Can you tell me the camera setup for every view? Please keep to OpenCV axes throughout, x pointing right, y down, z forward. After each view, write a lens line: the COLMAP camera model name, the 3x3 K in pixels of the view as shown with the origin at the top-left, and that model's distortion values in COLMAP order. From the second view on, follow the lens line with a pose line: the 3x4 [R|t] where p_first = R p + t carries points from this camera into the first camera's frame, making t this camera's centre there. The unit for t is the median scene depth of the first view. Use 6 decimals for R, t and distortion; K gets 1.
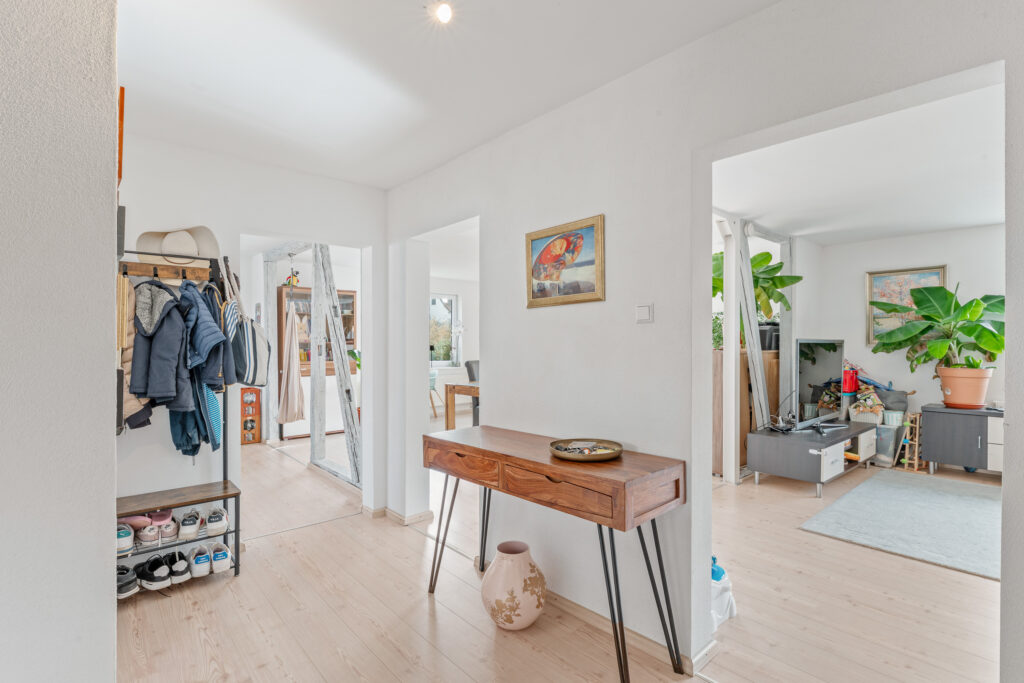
lens RADIAL K [[494.9, 0, 509.7], [0, 494.9, 346.9], [0, 0, 1]] dist [-0.000432, 0.000349]
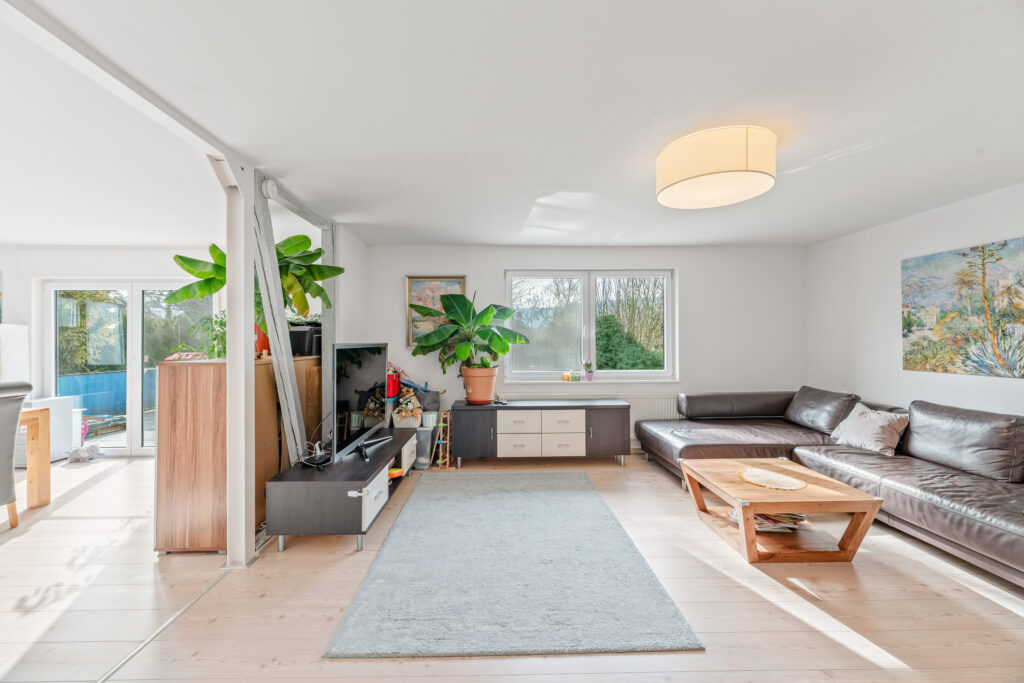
lens RADIAL K [[409.1, 0, 506.4], [0, 409.1, 340.2], [0, 0, 1]] dist [0.002369, 0.000075]
pose [[0.641790, -0.002723, 0.766876, 0.225087], [0.009035, 0.999951, -0.004011, -0.014344], [-0.766827, 0.009503, 0.641783, 0.328550]]
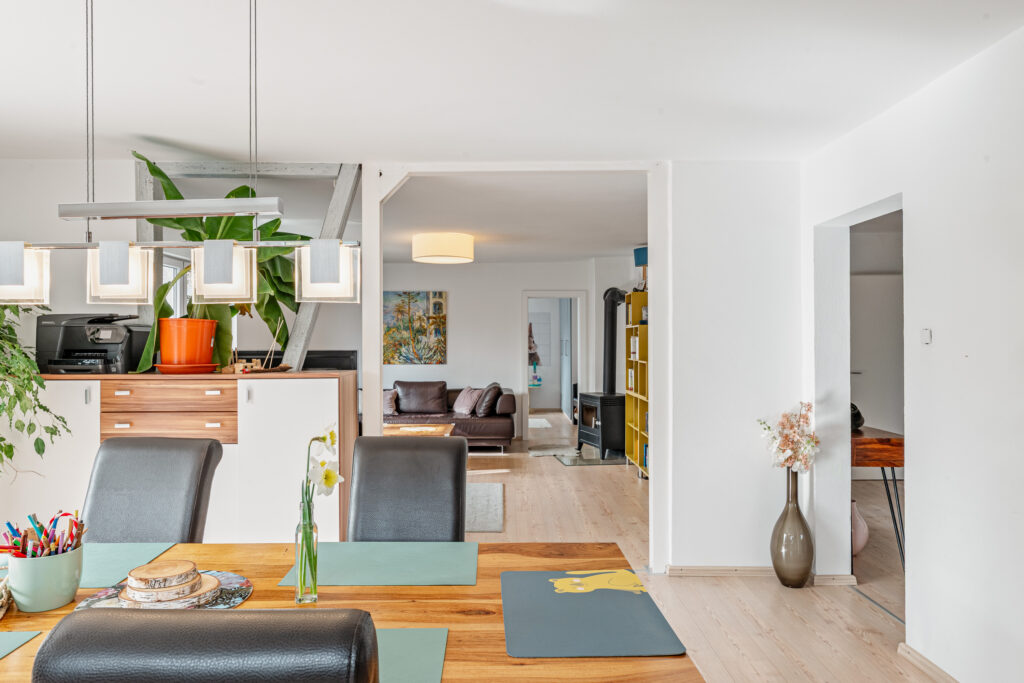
lens RADIAL K [[676.9, 0, 507.8], [0, 676.9, 346.3], [0, 0, 1]] dist [0.002372, -0.001045]
pose [[-0.754973, -0.004140, 0.655743, -0.237079], [0.006220, 0.999890, 0.013474, -0.028361], [-0.655726, 0.014251, -0.754864, 1.362762]]
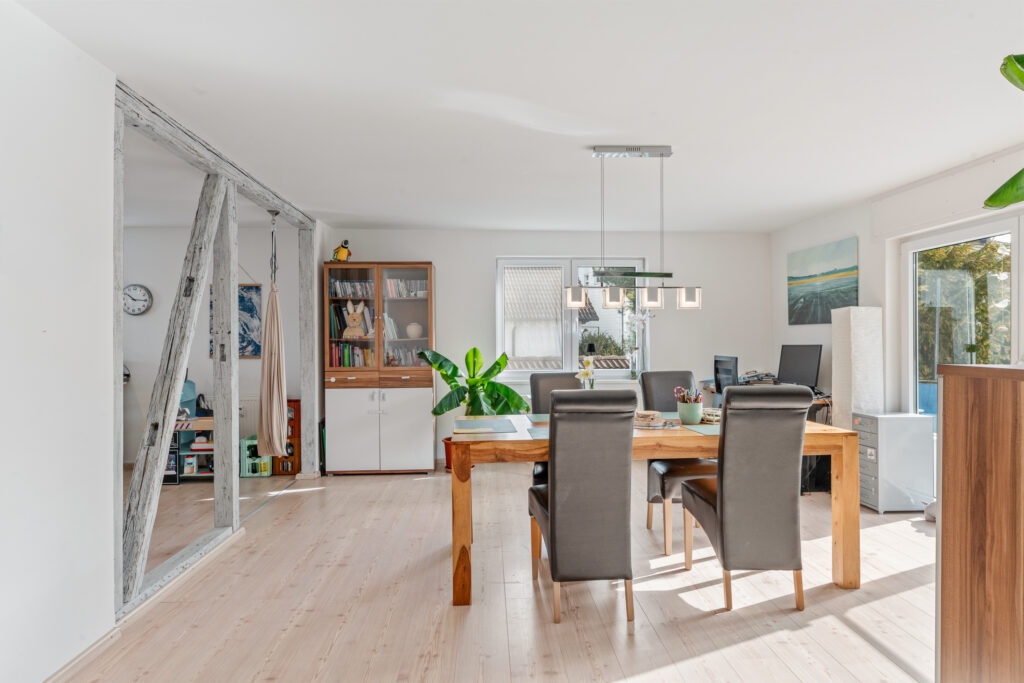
lens RADIAL K [[569.1, 0, 507.7], [0, 569.1, 343.0], [0, 0, 1]] dist [0.002792, 0.000421]
pose [[0.779298, -0.002754, -0.626648, 0.341892], [0.000419, 0.999992, -0.003874, -0.001864], [0.626654, 0.002756, 0.779293, 0.655717]]
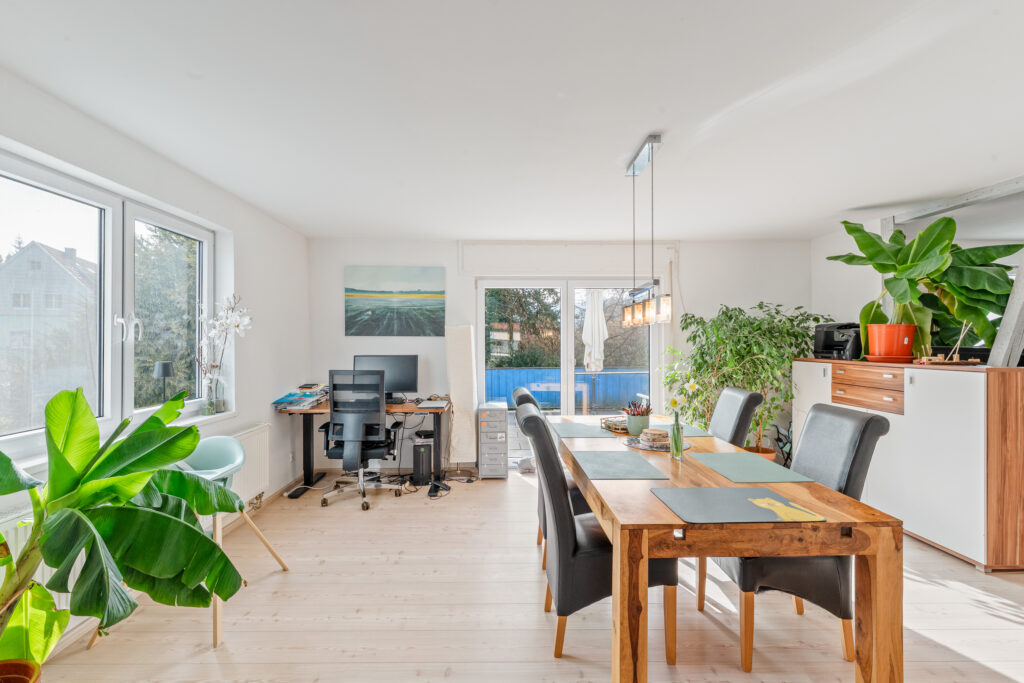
lens RADIAL K [[456.8, 0, 506.2], [0, 456.8, 341.0], [0, 0, 1]] dist [0.001841, -0.000122]
pose [[0.653124, -0.000403, 0.757251, -0.411005], [0.005753, 0.999974, -0.004430, -0.024781], [-0.757229, 0.007249, 0.653109, 1.037349]]
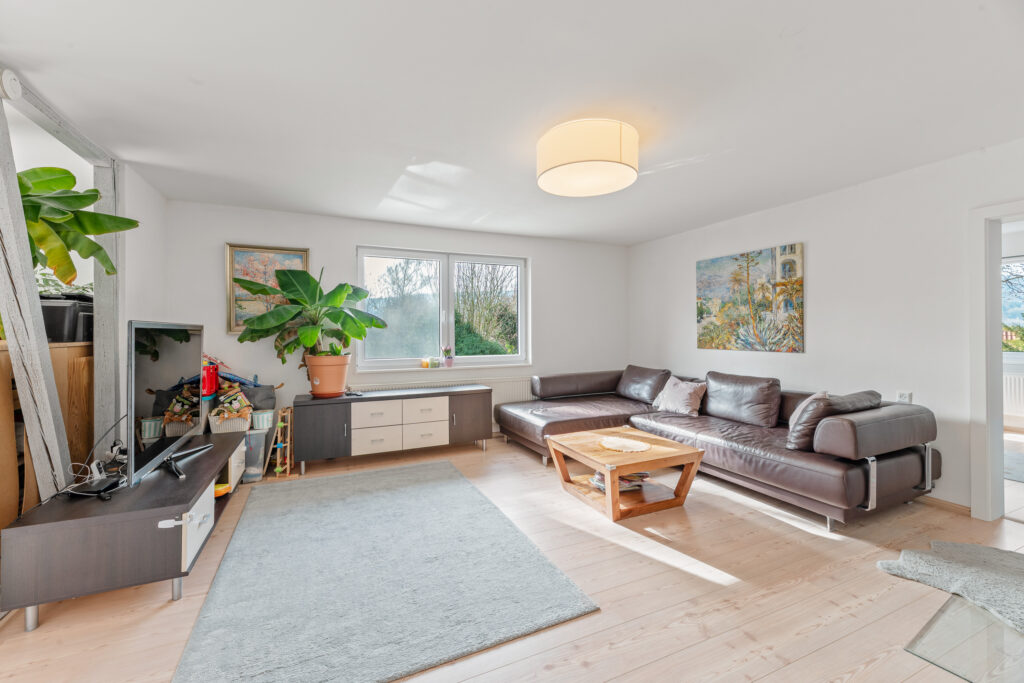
lens RADIAL K [[413.9, 0, 505.1], [0, 413.9, 331.5], [0, 0, 1]] dist [0.002396, 0.000058]
pose [[0.295539, -0.000542, 0.955330, 0.222616], [0.010811, 0.999938, -0.002777, 0.001347], [-0.955269, 0.011148, 0.295527, 0.392924]]
